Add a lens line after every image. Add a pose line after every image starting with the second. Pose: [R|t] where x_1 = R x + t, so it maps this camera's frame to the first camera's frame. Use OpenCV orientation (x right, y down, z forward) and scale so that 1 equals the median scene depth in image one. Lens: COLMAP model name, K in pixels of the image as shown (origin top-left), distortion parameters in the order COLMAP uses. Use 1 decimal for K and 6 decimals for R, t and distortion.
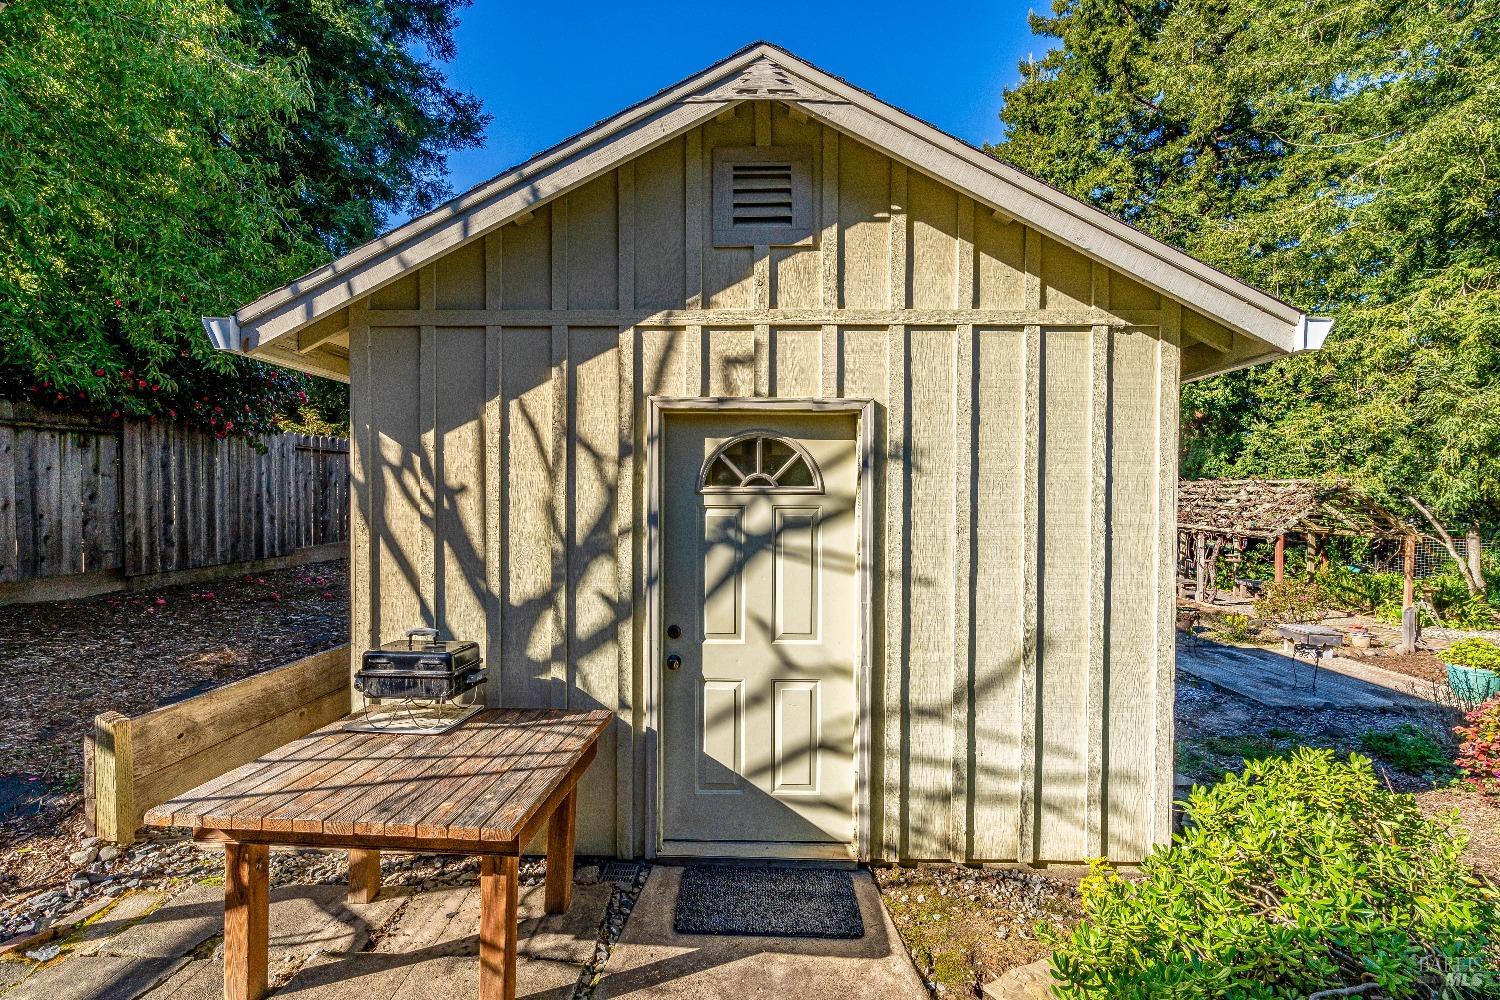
lens RADIAL K [[681.9, 0, 749.2], [0, 681.9, 498.6], [0, 0, 1]] dist [0.005215, 0.000450]
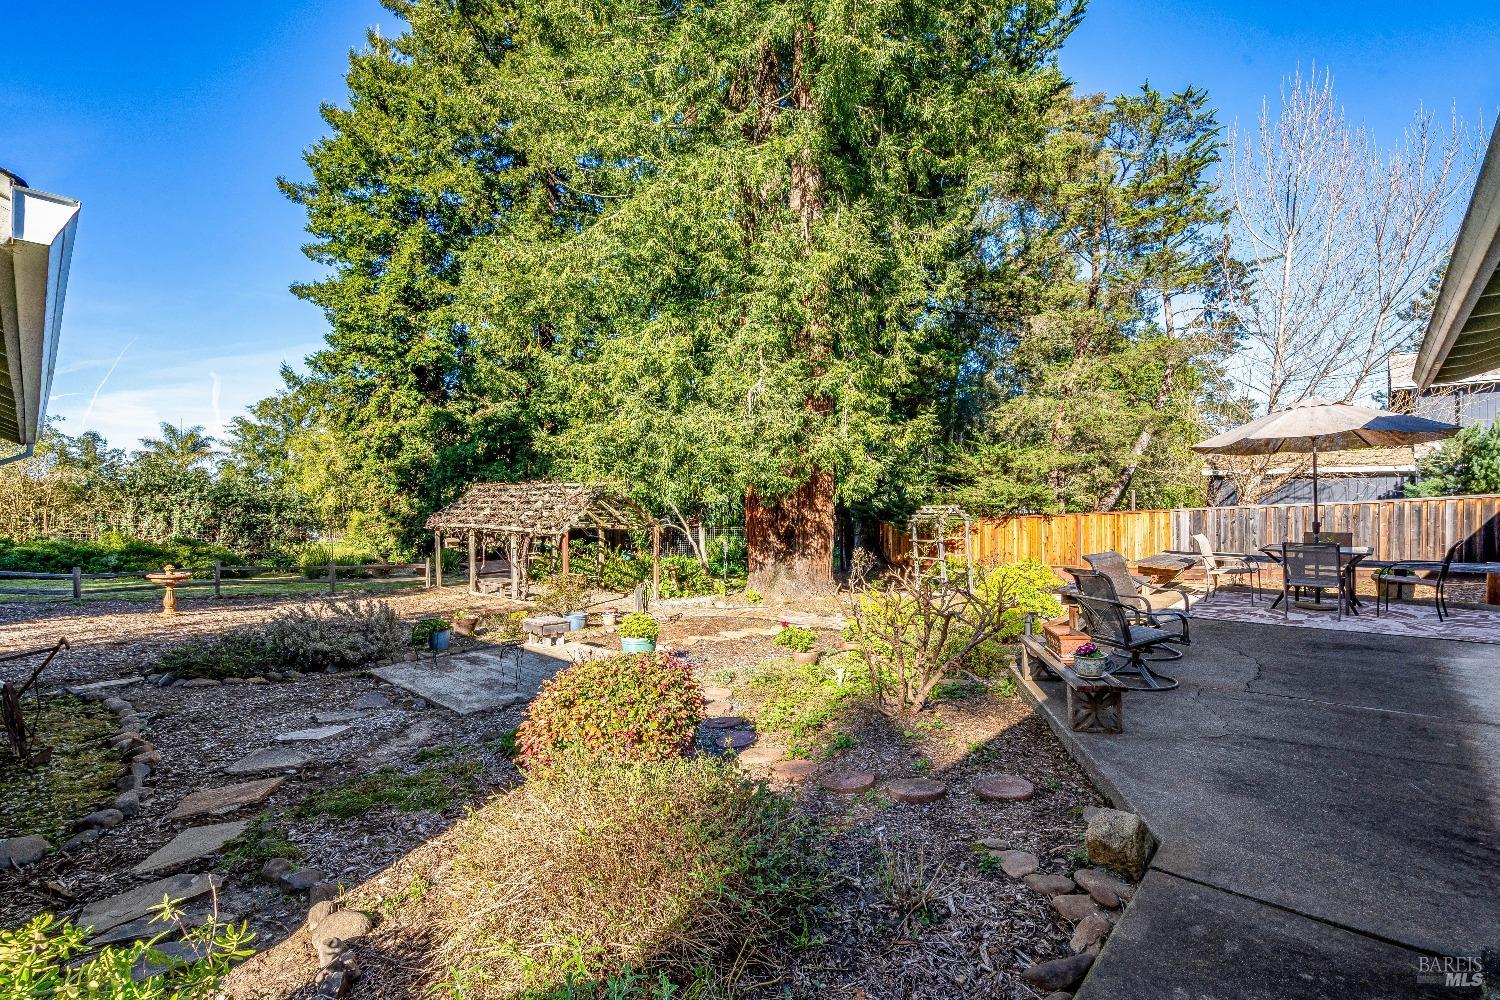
lens RADIAL K [[681.9, 0, 753.5], [0, 681.9, 496.3], [0, 0, 1]] dist [0.005215, 0.000450]
pose [[0.673794, -0.011571, 0.738828, 0.138818], [0.021012, 0.999773, -0.003505, 0.004043], [-0.738620, 0.017886, 0.673885, 0.021720]]
